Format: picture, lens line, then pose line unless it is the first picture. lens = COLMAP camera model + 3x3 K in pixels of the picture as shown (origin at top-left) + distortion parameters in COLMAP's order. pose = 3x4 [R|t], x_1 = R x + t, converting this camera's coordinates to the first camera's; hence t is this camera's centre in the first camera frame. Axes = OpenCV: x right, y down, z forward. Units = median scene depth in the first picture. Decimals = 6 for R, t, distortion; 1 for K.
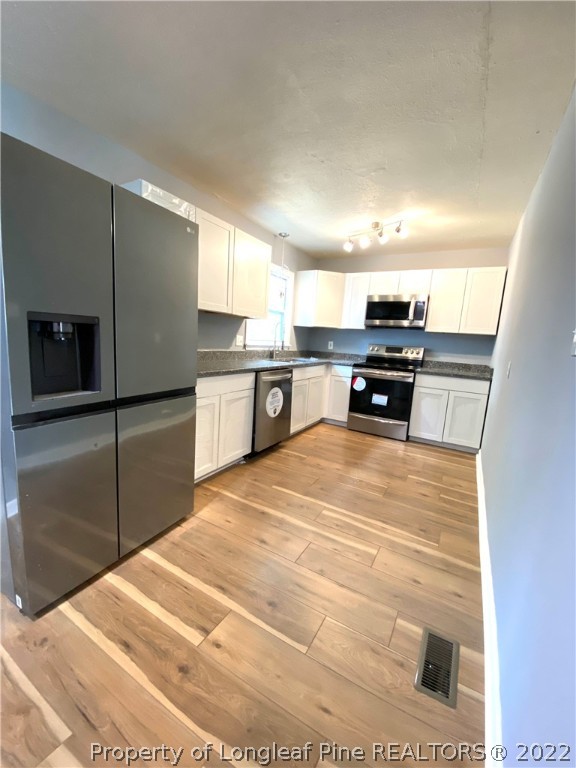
lens RADIAL K [[311.3, 0, 288.0], [0, 311.3, 384.0], [0, 0, 1]] dist [0.053975, -0.043857]
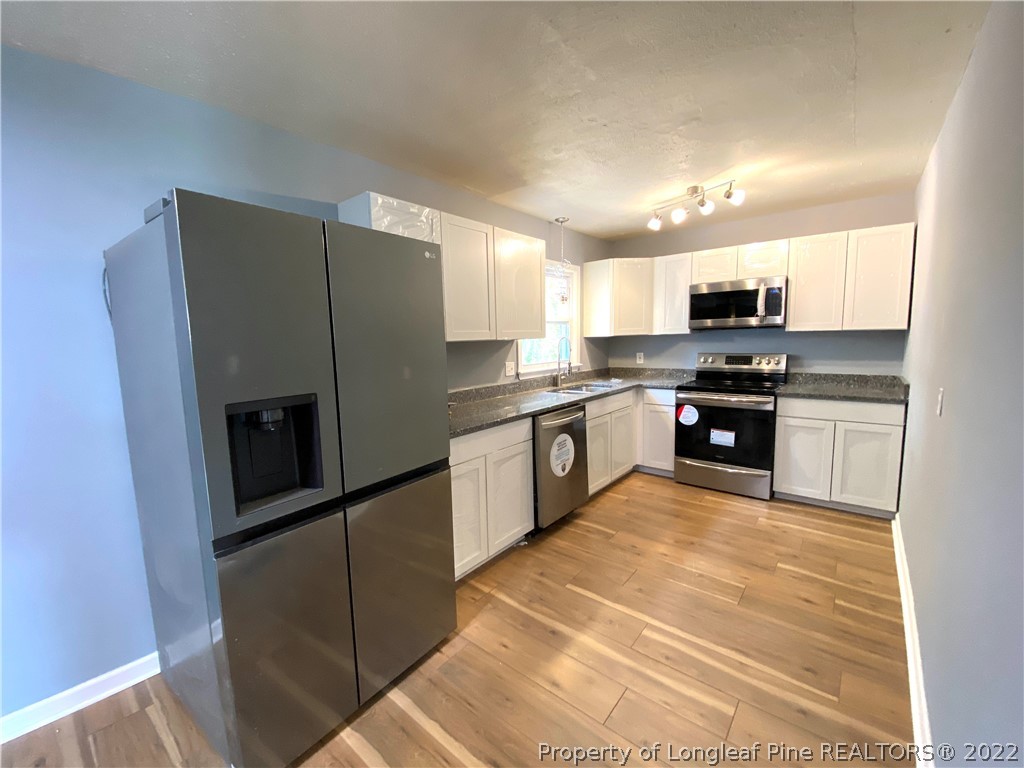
lens RADIAL K [[421.2, 0, 512.0], [0, 421.2, 384.0], [0, 0, 1]] dist [0.031484, -0.023753]
pose [[0.982772, -0.069167, -0.171392, 0.018971], [0.062376, 0.997051, -0.044704, -0.066627], [0.173978, 0.033243, 0.984188, 0.030273]]
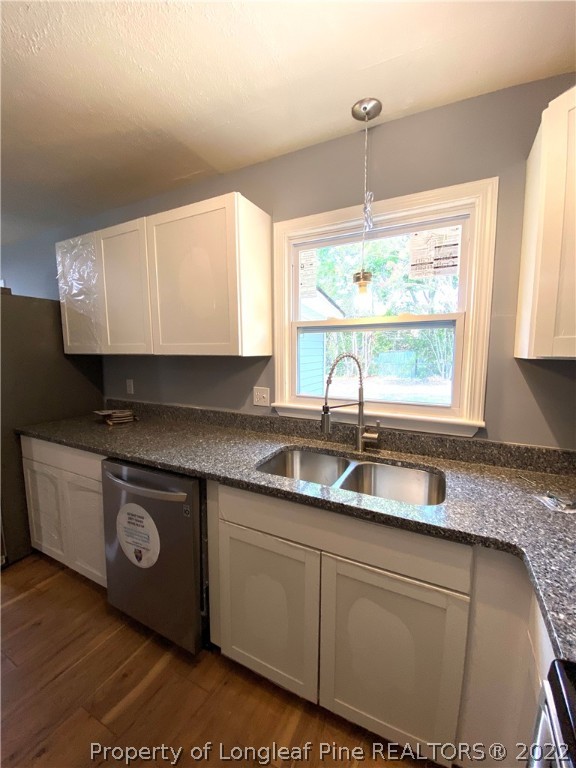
lens RADIAL K [[311.3, 0, 288.0], [0, 311.3, 384.0], [0, 0, 1]] dist [0.053975, -0.043857]
pose [[0.039233, 0.059853, -0.997436, 0.416656], [-0.139934, 0.988697, 0.053824, -0.219680], [0.989383, 0.137463, 0.047165, 1.147181]]
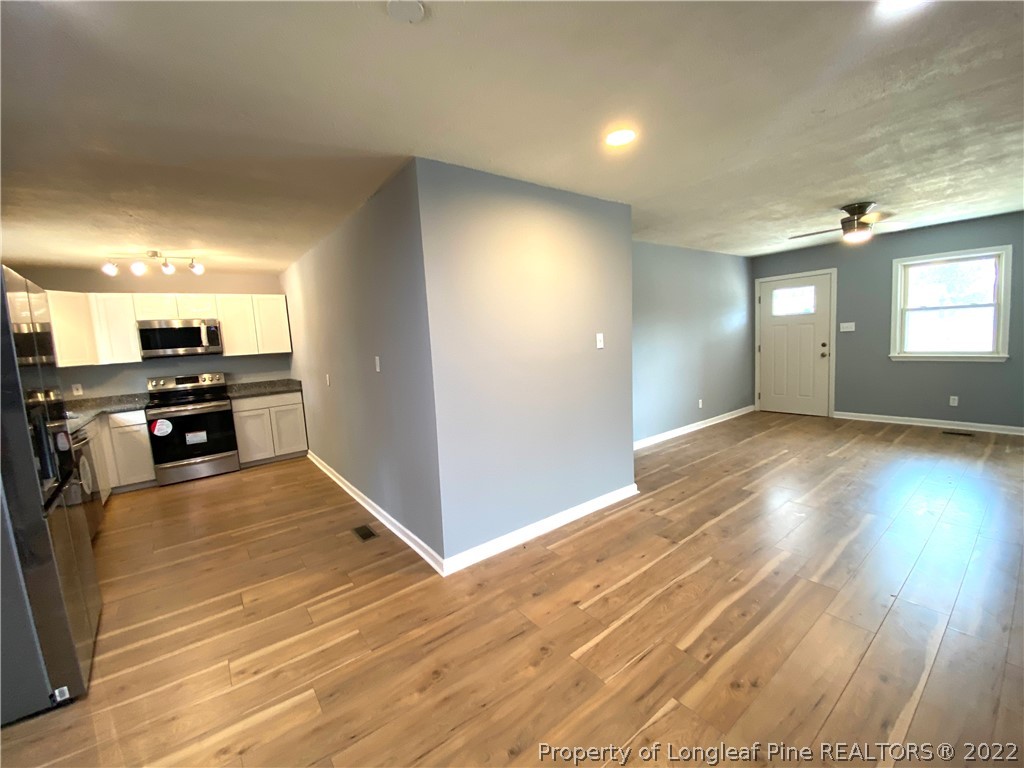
lens RADIAL K [[415.0, 0, 500.1], [0, 415.0, 383.5], [0, 0, 1]] dist [0.053975, -0.043857]
pose [[0.404055, -0.190461, 0.894687, -0.508499], [0.226535, 0.968450, 0.103857, -0.034483], [-0.886240, 0.160714, 0.434453, -0.390945]]
